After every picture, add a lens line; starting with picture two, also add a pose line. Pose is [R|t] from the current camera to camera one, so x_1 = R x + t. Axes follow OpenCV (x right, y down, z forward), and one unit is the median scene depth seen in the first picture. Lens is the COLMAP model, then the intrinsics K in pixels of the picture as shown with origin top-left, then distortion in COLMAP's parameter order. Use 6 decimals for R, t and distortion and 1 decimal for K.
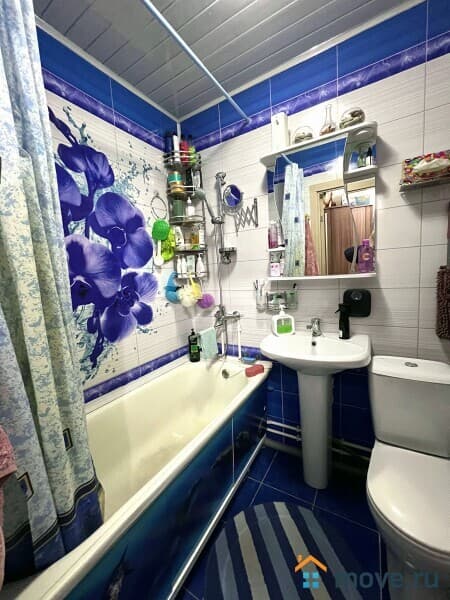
lens RADIAL K [[237.2, 0, 226.9], [0, 237.2, 299.3], [0, 0, 1]] dist [-0.002675, 0.000549]
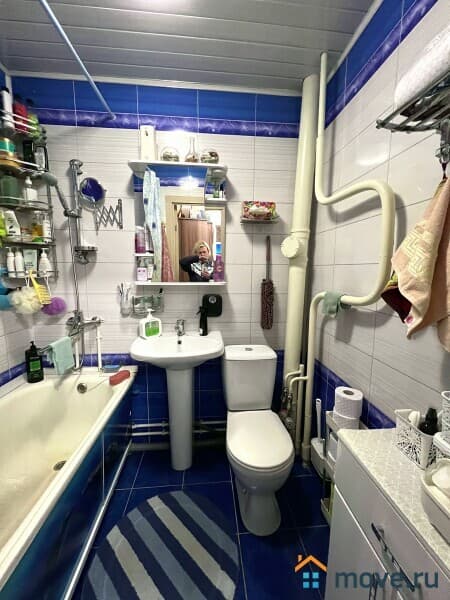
lens RADIAL K [[237.2, 0, 224.4], [0, 237.2, 299.4], [0, 0, 1]] dist [-0.002675, 0.000549]
pose [[0.811845, -0.006994, 0.583831, -0.106646], [0.009682, 0.999952, -0.001483, -0.011905], [-0.583793, 0.006857, 0.811874, -0.033737]]
